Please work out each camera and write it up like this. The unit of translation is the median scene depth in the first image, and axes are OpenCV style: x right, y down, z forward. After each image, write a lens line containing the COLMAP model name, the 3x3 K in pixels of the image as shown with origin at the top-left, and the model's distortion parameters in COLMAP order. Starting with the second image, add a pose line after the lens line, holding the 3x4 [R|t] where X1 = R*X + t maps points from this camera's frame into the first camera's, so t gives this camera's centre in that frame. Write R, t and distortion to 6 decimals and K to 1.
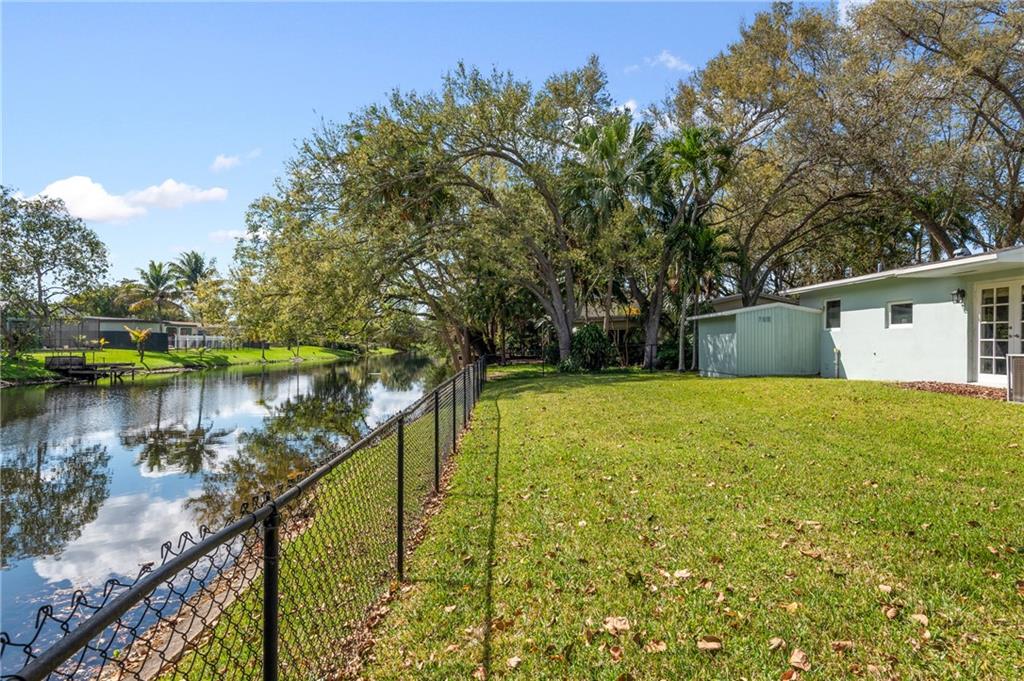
lens RADIAL K [[555.6, 0, 510.8], [0, 555.6, 342.9], [0, 0, 1]] dist [0.037621, -0.030257]
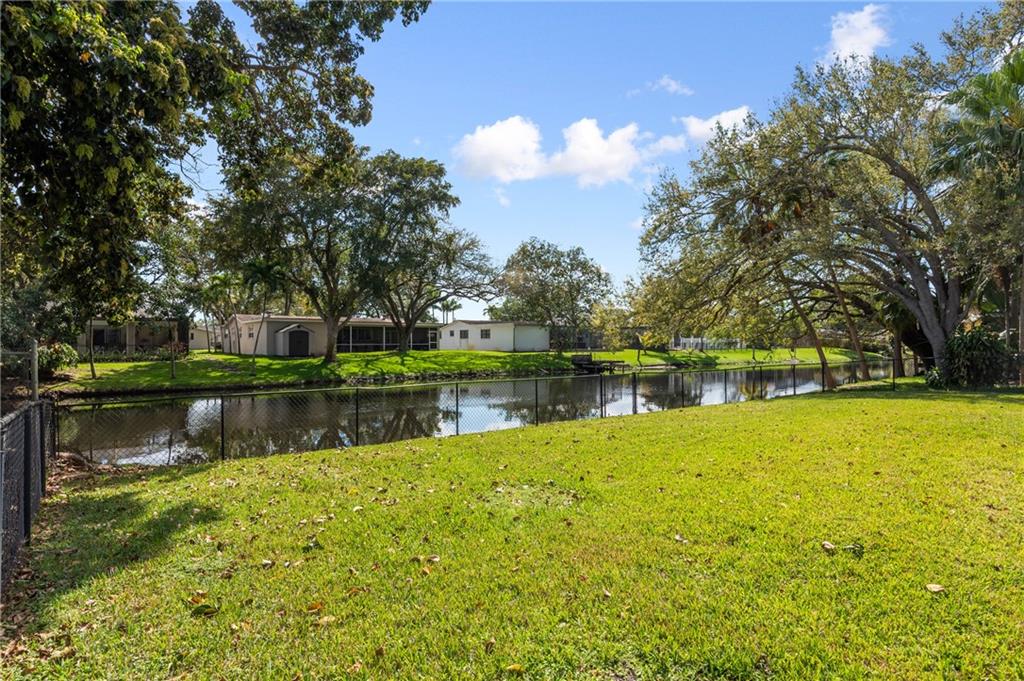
lens RADIAL K [[555.6, 0, 510.8], [0, 555.6, 342.9], [0, 0, 1]] dist [0.037621, -0.030257]
pose [[0.591931, -0.000090, -0.805989, 0.231046], [0.001276, 0.999999, 0.000826, -0.008119], [0.805988, -0.001517, 0.591930, 0.000044]]
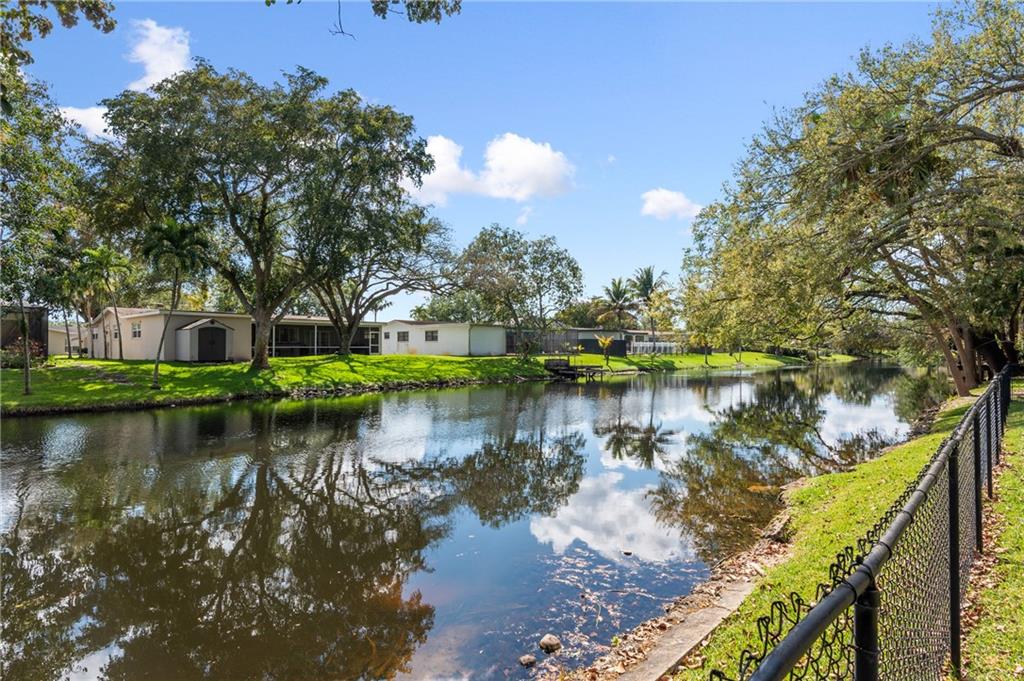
lens RADIAL K [[555.6, 0, 510.8], [0, 555.6, 342.9], [0, 0, 1]] dist [0.037621, -0.030257]
pose [[0.732034, -0.008820, -0.681211, -0.012191], [0.001426, 0.999934, -0.011415, 0.000944], [0.681267, 0.007385, 0.731998, 0.009332]]
